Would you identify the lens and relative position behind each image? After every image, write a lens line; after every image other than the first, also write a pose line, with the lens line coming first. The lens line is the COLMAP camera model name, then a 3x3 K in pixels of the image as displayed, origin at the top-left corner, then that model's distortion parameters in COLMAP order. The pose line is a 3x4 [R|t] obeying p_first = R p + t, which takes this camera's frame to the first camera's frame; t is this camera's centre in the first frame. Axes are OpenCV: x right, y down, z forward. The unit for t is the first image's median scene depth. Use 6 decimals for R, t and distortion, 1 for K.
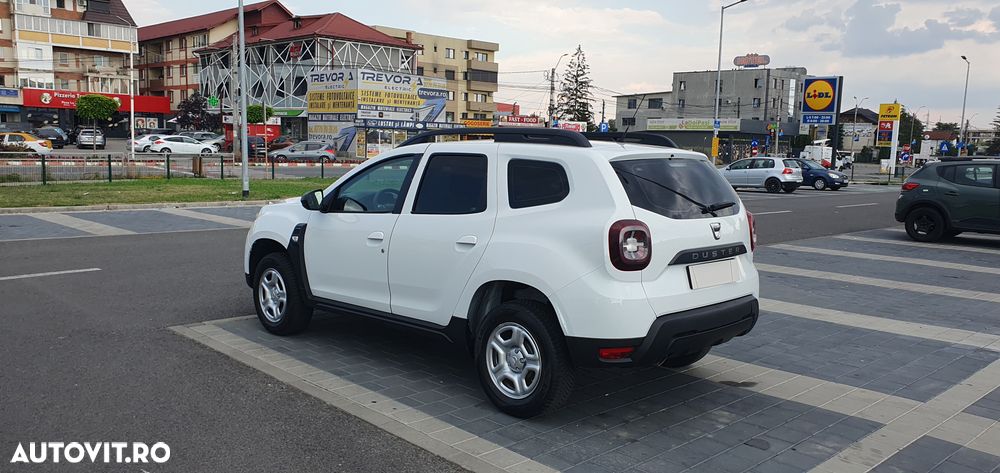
lens RADIAL K [[780.0, 0, 515.3], [0, 780.0, 237.4], [0, 0, 1]] dist [0.039810, -0.010787]
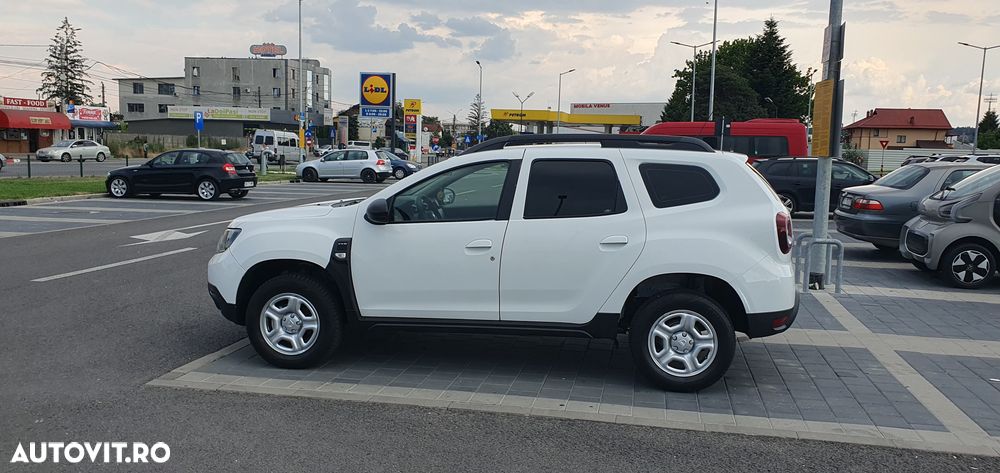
lens RADIAL K [[780.0, 0, 515.3], [0, 780.0, 237.4], [0, 0, 1]] dist [0.039810, -0.010787]
pose [[0.815499, -0.073062, 0.574129, -0.694452], [0.065237, 0.997282, 0.034247, -0.040364], [-0.575070, 0.009526, 0.818048, 0.174788]]
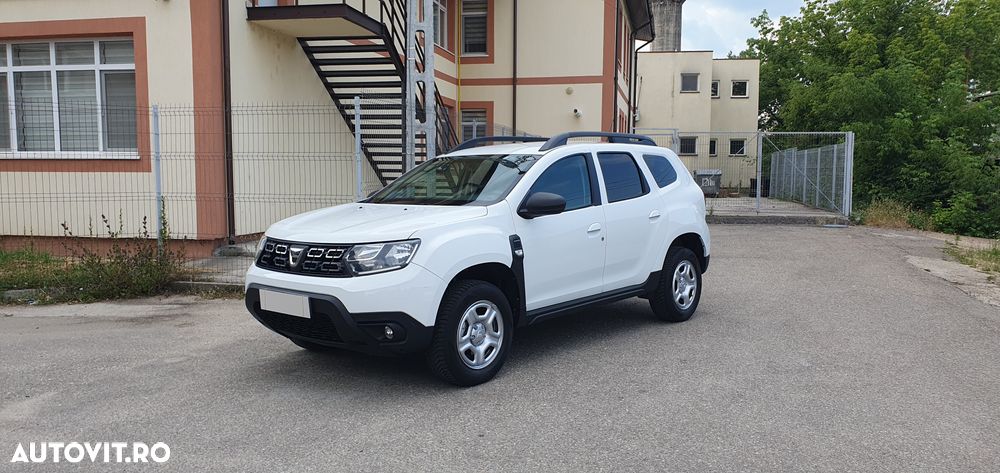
lens RADIAL K [[780.8, 0, 500.0], [0, 780.8, 236.5], [0, 0, 1]] dist [0.032259, 0.003194]
pose [[-0.027859, -0.113271, 0.993173, -1.264009], [0.116553, 0.986414, 0.115769, -0.131676], [-0.992794, 0.118982, -0.014278, 1.140133]]
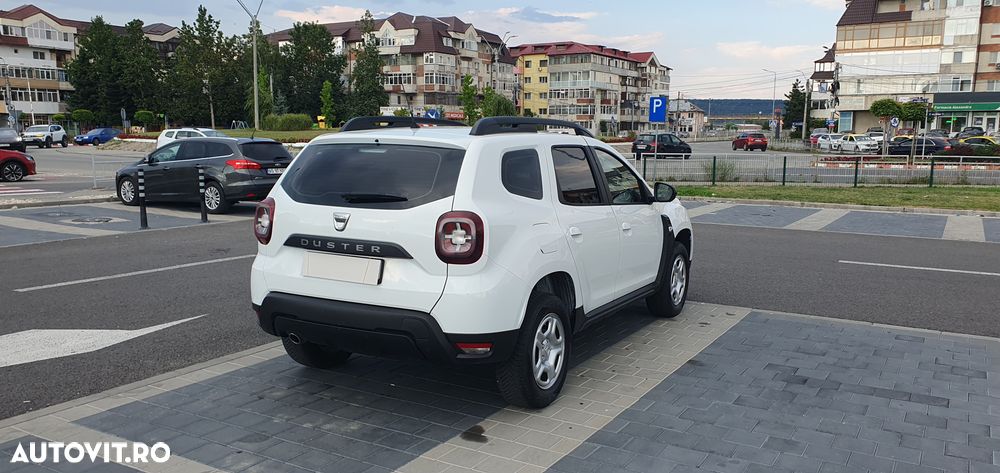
lens RADIAL K [[777.5, 0, 502.6], [0, 777.5, 236.9], [0, 0, 1]] dist [0.035262, -0.002379]
pose [[0.261582, 0.101621, -0.959817, 0.988294], [-0.112213, 0.990900, 0.074331, -0.066194], [0.958636, 0.088260, 0.270605, 0.779740]]
